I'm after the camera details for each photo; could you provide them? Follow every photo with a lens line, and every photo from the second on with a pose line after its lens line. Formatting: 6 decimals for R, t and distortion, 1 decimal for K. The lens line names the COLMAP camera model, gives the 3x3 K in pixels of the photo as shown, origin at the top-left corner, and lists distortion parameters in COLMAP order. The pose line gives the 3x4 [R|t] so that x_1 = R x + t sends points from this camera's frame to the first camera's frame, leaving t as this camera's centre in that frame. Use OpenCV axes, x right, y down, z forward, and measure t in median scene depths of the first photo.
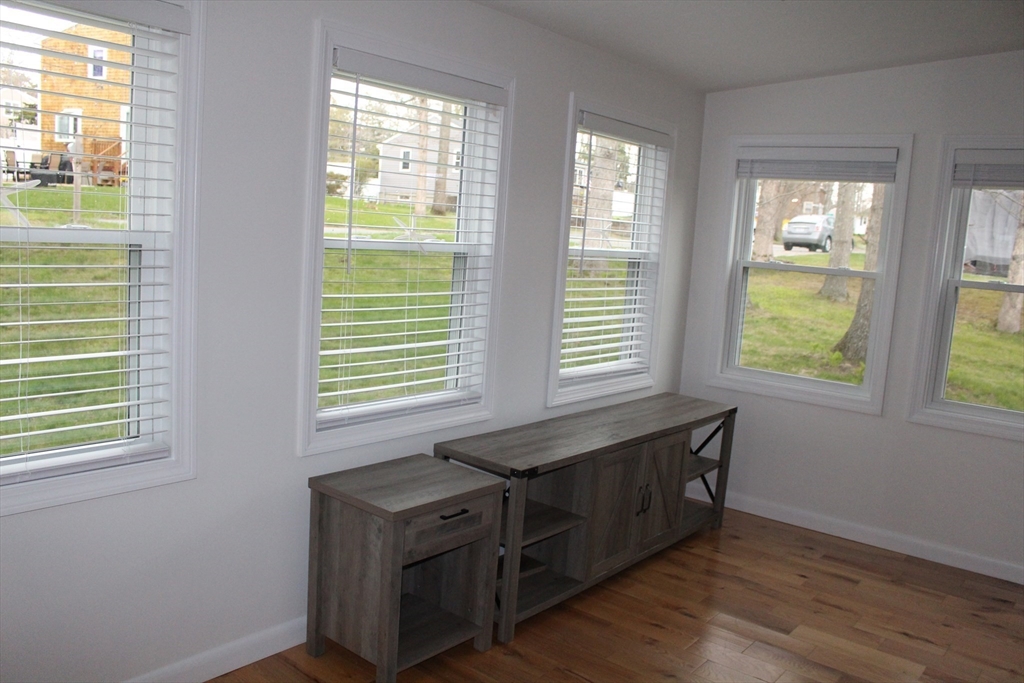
lens RADIAL K [[847.6, 0, 510.1], [0, 847.6, 347.2], [0, 0, 1]] dist [-0.154852, 0.128408]
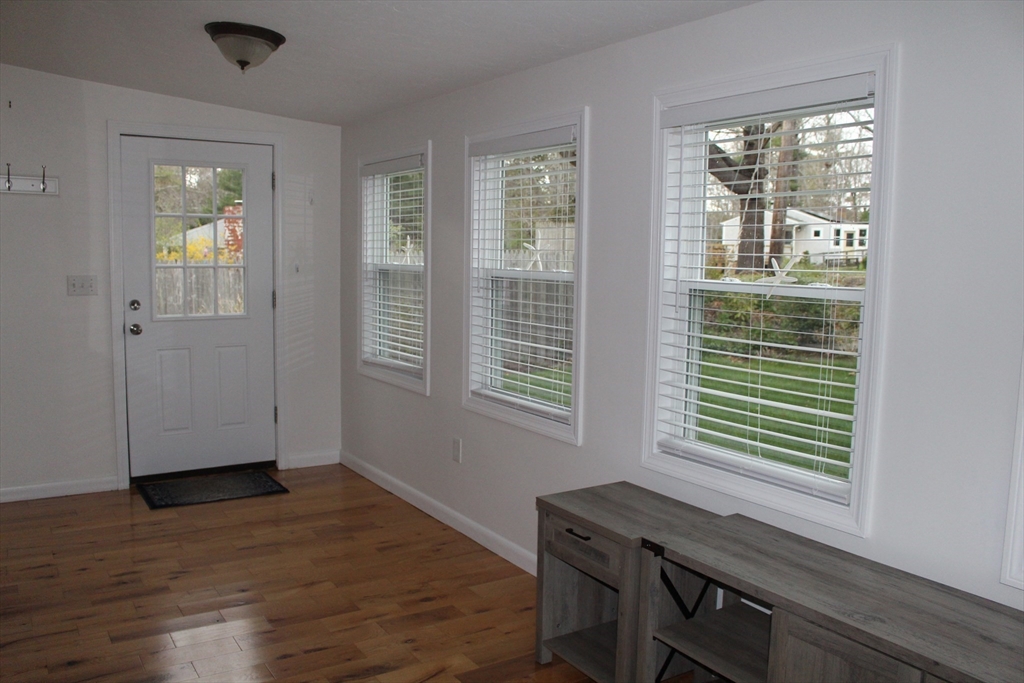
lens RADIAL K [[847.6, 0, 510.1], [0, 847.6, 347.2], [0, 0, 1]] dist [-0.154852, 0.128408]
pose [[-0.311350, 0.029891, -0.949825, 0.753726], [-0.171871, 0.981251, 0.087219, -0.083865], [0.934624, 0.190403, -0.300375, 0.955353]]
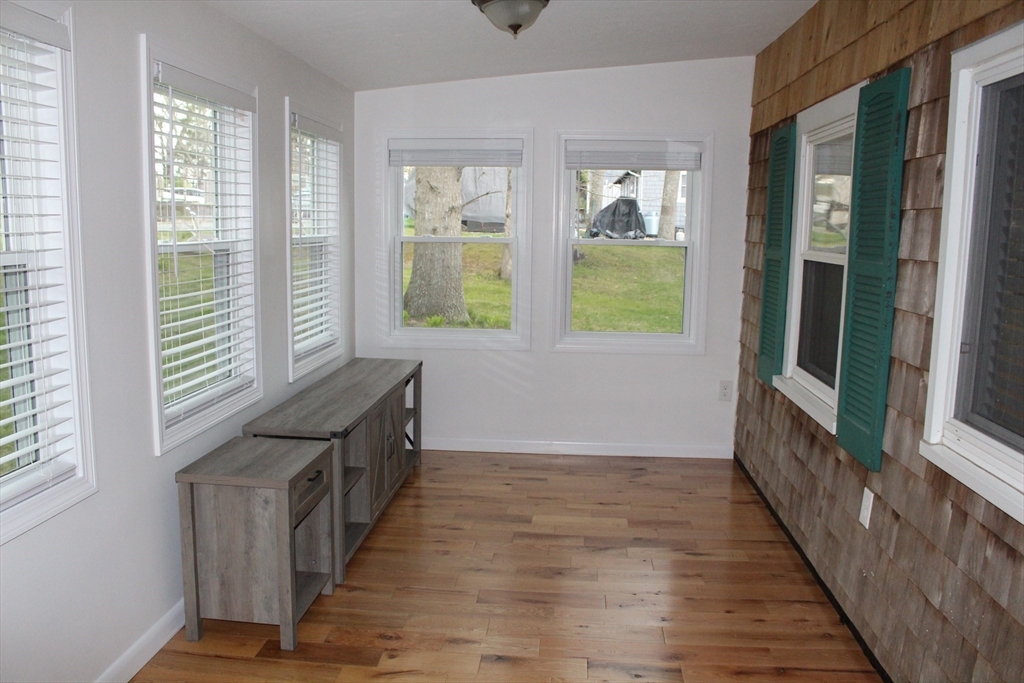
lens RADIAL K [[847.6, 0, 510.1], [0, 847.6, 347.2], [0, 0, 1]] dist [-0.154852, 0.128408]
pose [[0.823984, -0.136857, 0.549837, -0.362088], [0.119766, 0.990534, 0.067069, -0.016125], [-0.553812, 0.010588, 0.832575, -0.080410]]
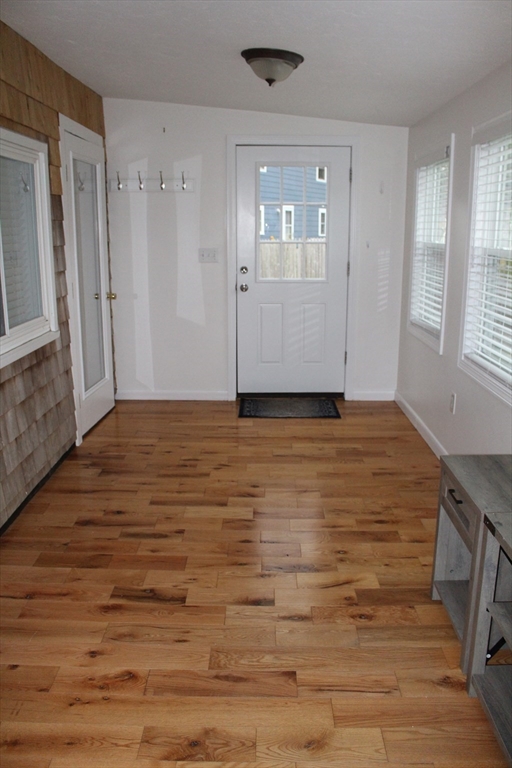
lens RADIAL K [[635.7, 0, 258.6], [0, 635.7, 384.5], [0, 0, 1]] dist [-0.154852, 0.128408]
pose [[-0.778855, 0.079098, -0.622196, 0.519632], [-0.145165, 0.942347, 0.301513, -0.125459], [0.610173, 0.325156, -0.722469, 1.119599]]
